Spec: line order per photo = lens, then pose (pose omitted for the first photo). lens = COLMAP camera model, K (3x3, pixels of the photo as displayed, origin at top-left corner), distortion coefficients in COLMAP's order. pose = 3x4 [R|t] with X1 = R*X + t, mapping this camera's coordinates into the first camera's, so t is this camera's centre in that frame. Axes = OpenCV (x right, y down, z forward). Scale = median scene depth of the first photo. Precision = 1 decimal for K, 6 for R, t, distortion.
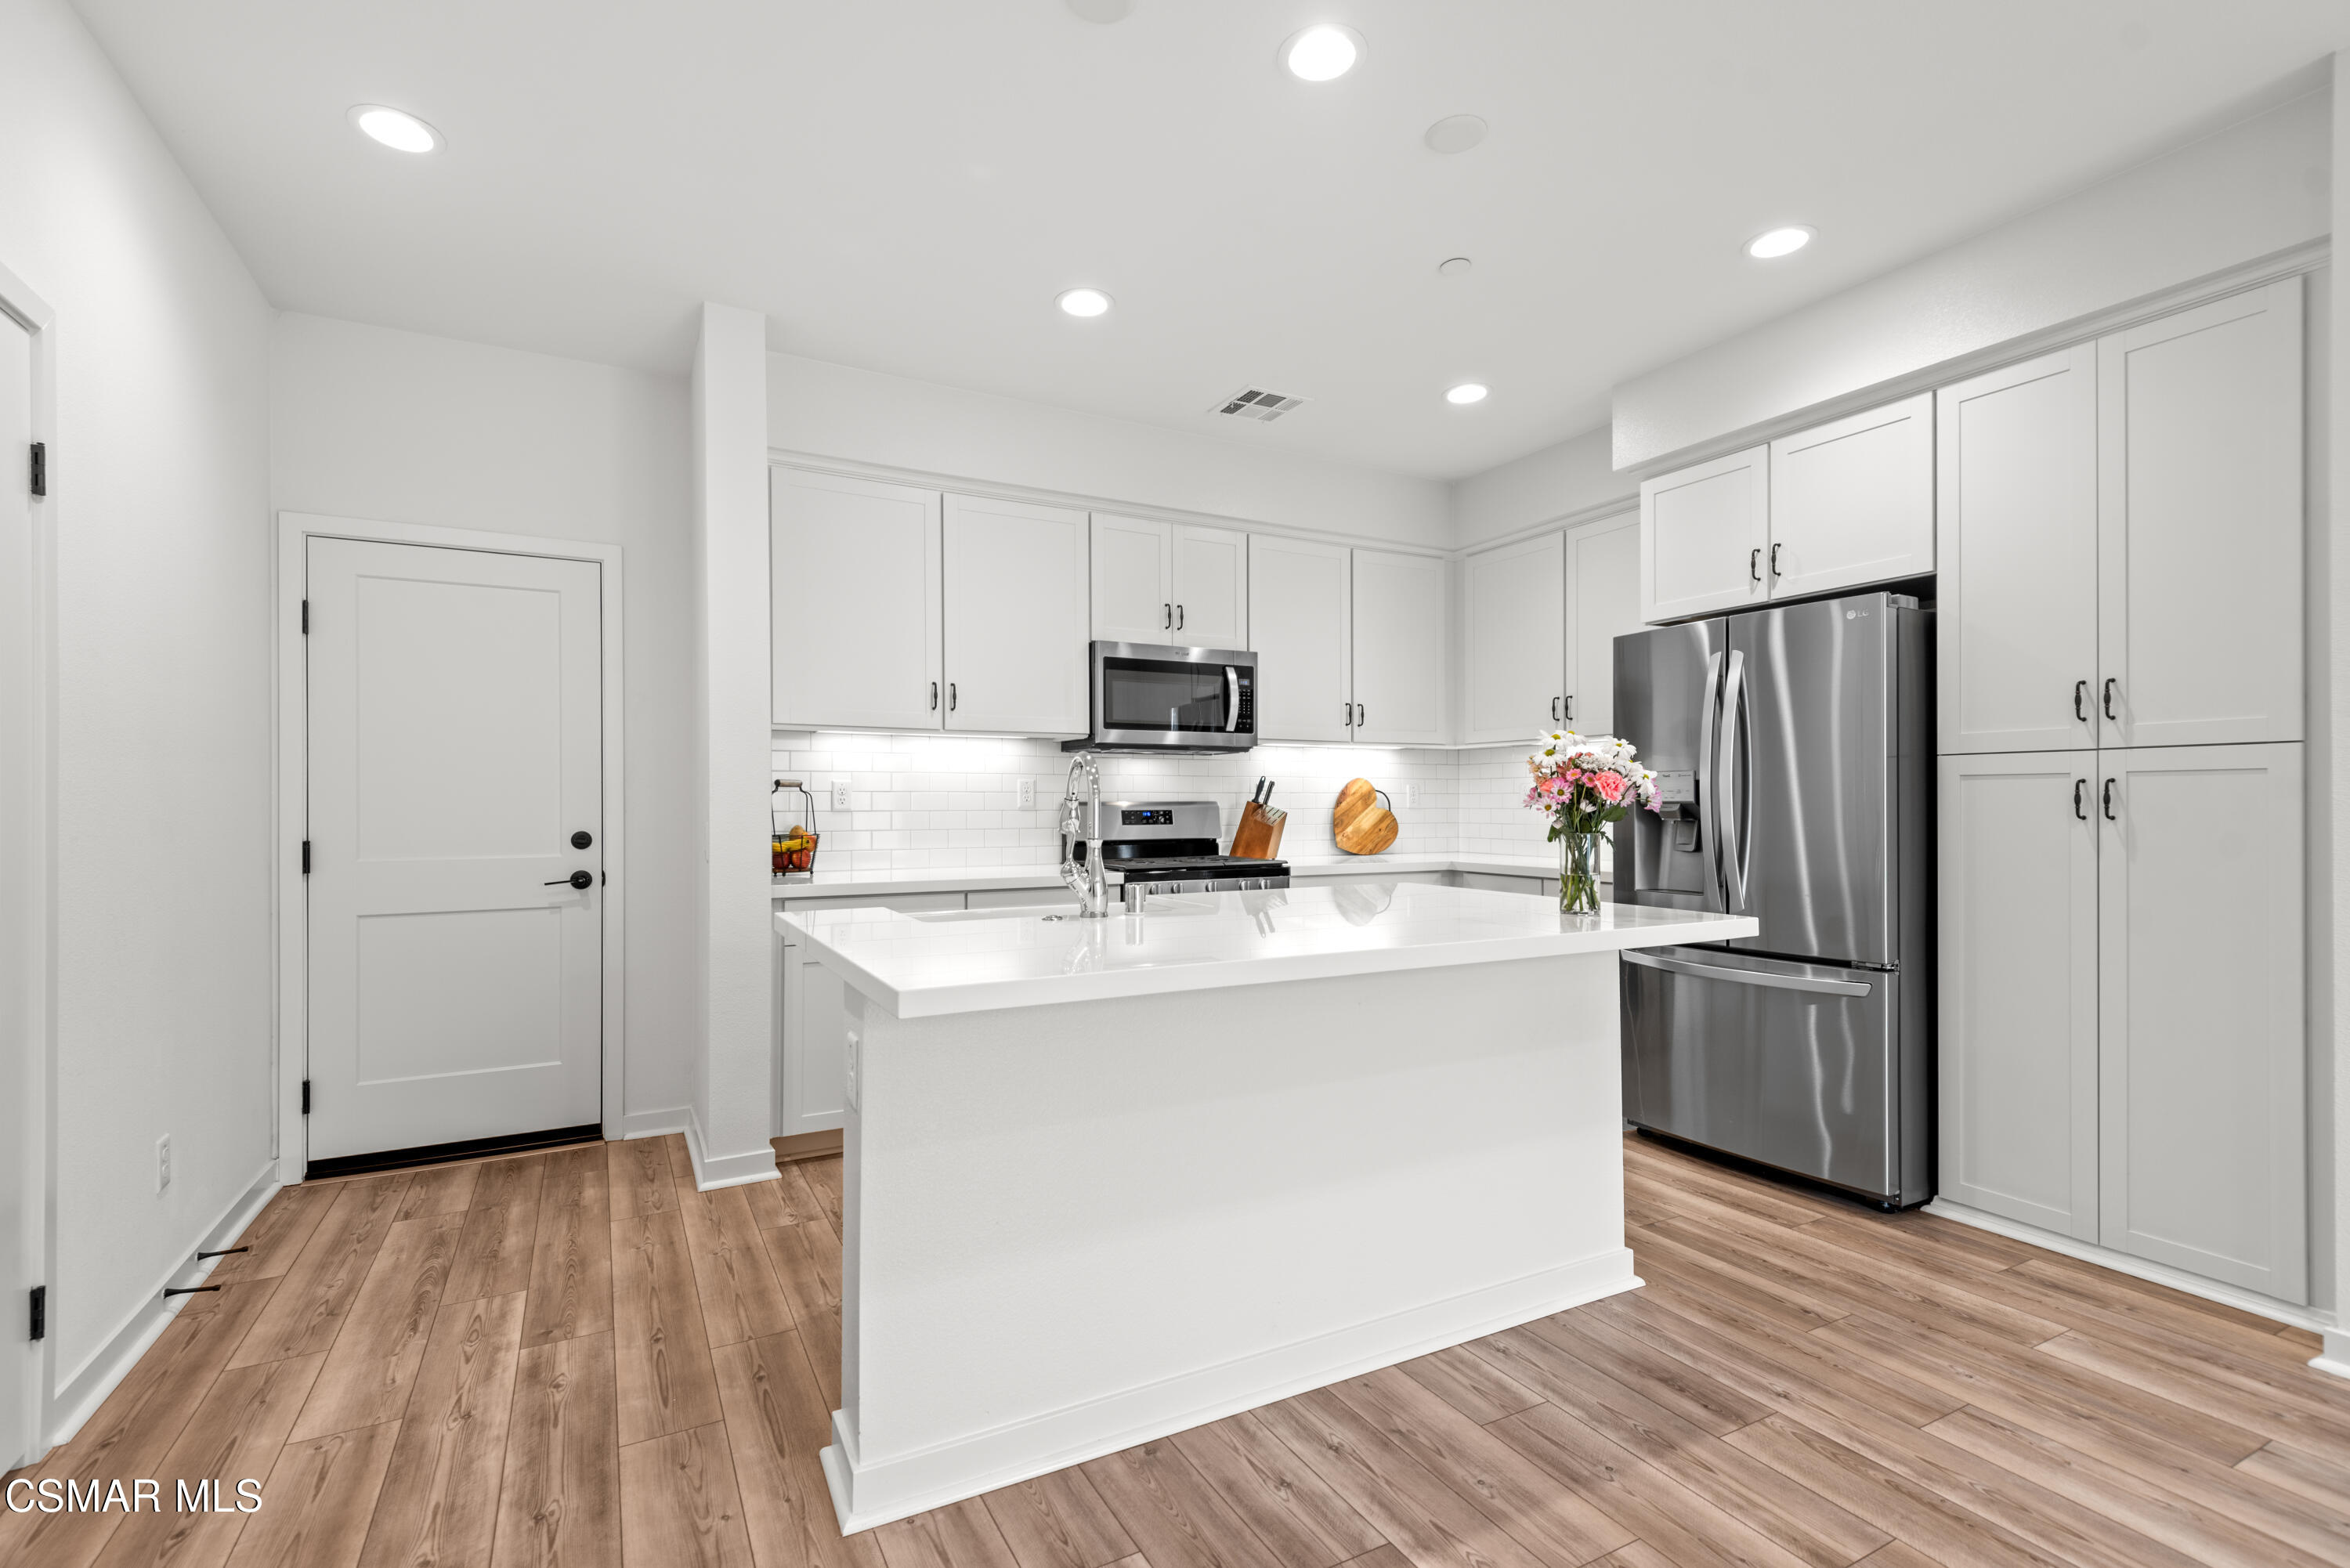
lens RADIAL K [[1056.0, 0, 1175.5], [0, 1056.0, 789.9], [0, 0, 1]] dist [0.003478, -0.000025]
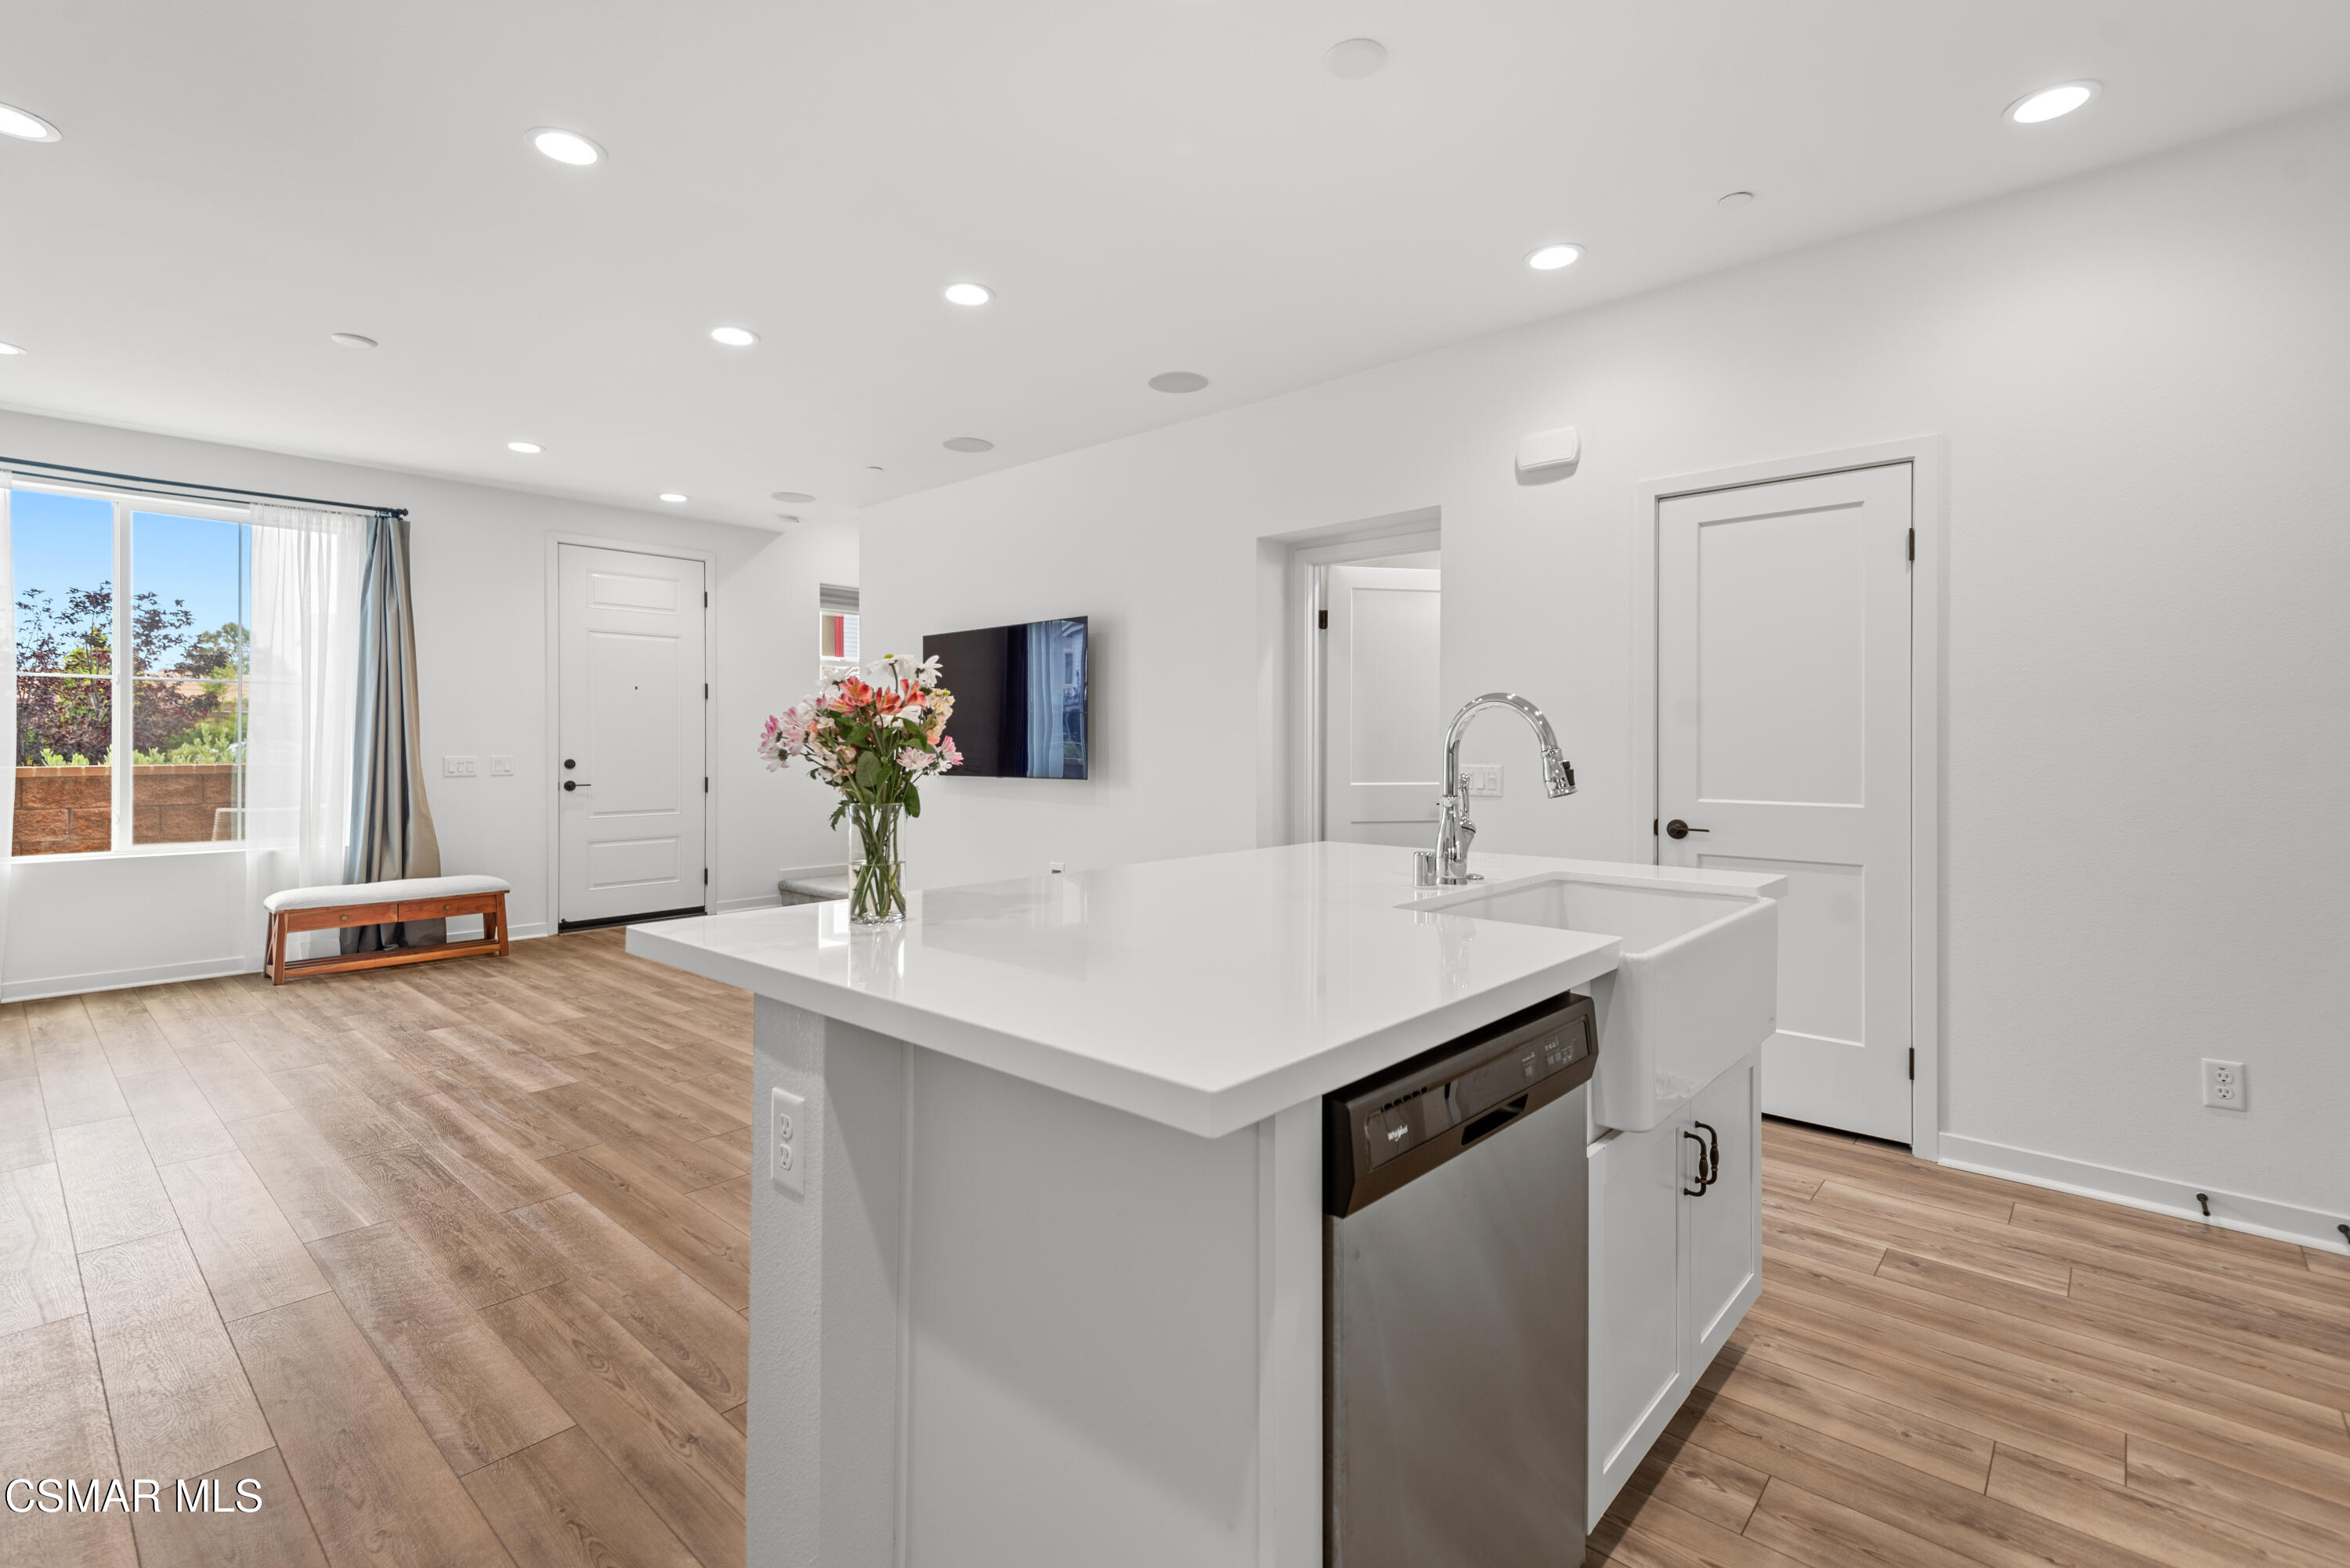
lens RADIAL K [[1056.0, 0, 1174.8], [0, 1056.0, 762.5], [0, 0, 1]] dist [0.003478, -0.000025]
pose [[-0.940346, 0.006491, -0.340158, 0.414371], [0.004684, 0.999970, 0.006133, 0.011006], [0.340187, 0.004174, -0.940348, 1.637692]]
